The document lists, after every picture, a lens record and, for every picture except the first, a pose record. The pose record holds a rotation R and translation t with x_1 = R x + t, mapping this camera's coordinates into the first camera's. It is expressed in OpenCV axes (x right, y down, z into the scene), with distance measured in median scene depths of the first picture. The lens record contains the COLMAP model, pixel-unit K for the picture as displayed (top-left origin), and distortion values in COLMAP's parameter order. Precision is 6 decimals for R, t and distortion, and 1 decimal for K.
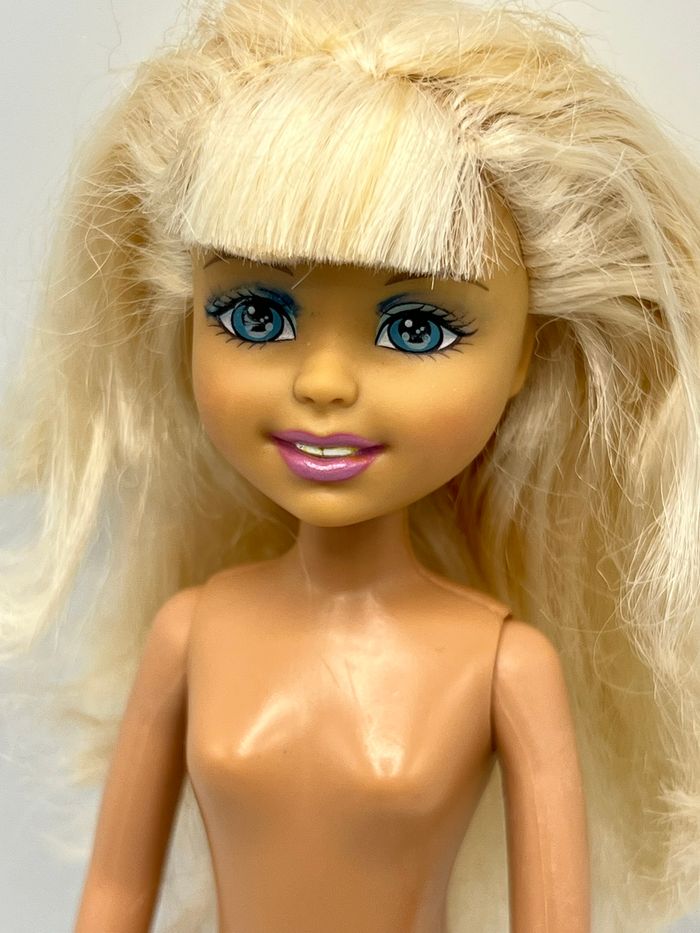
lens RADIAL K [[1894.1, 0, 355.8], [0, 1894.1, 468.8], [0, 0, 1]] dist [0.178943, 0.000000]
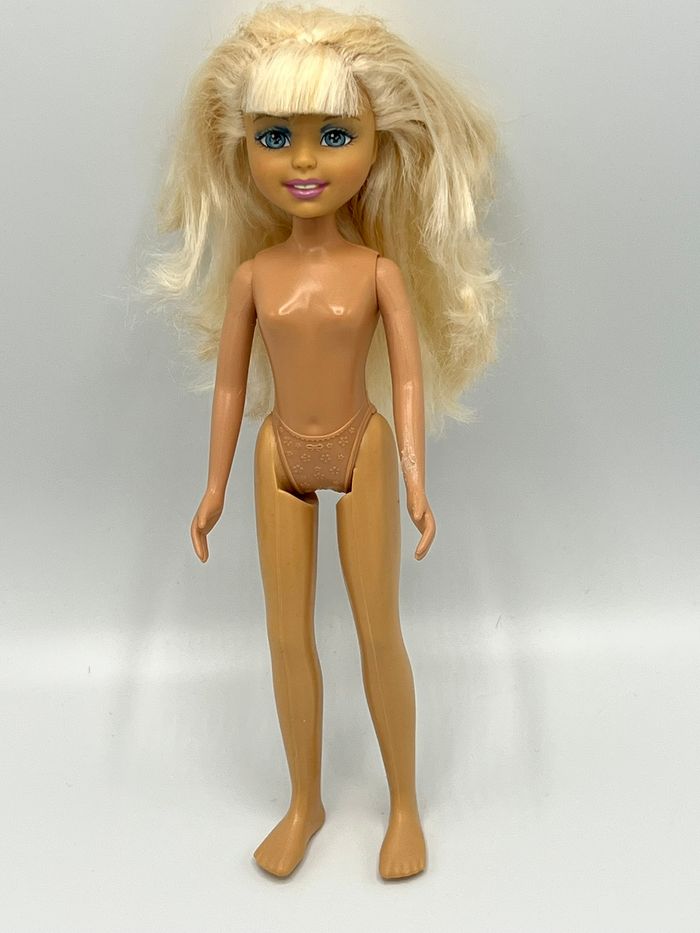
lens RADIAL K [[1894.1, 0, 340.7], [0, 1894.1, 465.4], [0, 0, 1]] dist [0.178943, 0.000000]
pose [[0.991339, -0.104198, 0.079931, -0.211967], [0.101331, 0.994083, 0.039130, 0.267285], [-0.083535, -0.030692, 0.996032, -1.604453]]
